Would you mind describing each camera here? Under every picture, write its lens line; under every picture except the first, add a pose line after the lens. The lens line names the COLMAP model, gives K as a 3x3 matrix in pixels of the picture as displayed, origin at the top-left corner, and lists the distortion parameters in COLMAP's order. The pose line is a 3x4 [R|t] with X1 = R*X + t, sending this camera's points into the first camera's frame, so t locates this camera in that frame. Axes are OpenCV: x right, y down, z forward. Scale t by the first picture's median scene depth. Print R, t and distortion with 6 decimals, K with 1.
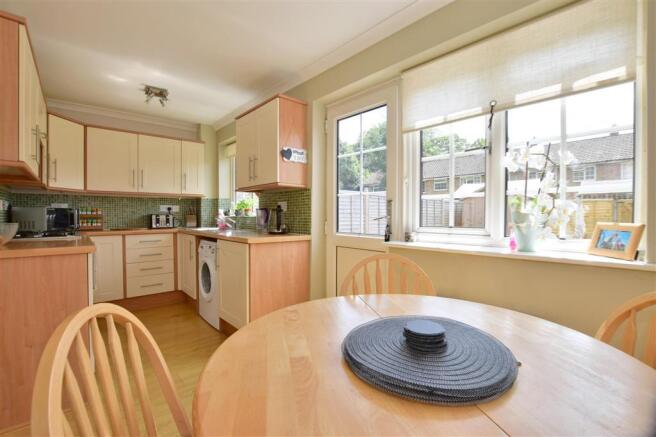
lens RADIAL K [[297.9, 0, 327.1], [0, 297.9, 218.9], [0, 0, 1]] dist [-0.001389, 0.000108]
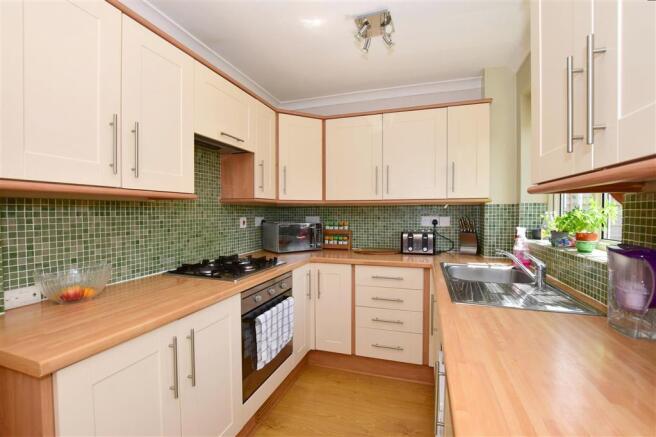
lens RADIAL K [[297.9, 0, 326.7], [0, 297.9, 219.0], [0, 0, 1]] dist [-0.001389, 0.000108]
pose [[0.513419, 0.028343, -0.857670, -0.115100], [-0.011438, 0.999592, 0.026186, -0.063864], [0.858062, -0.003634, 0.513534, 0.548841]]
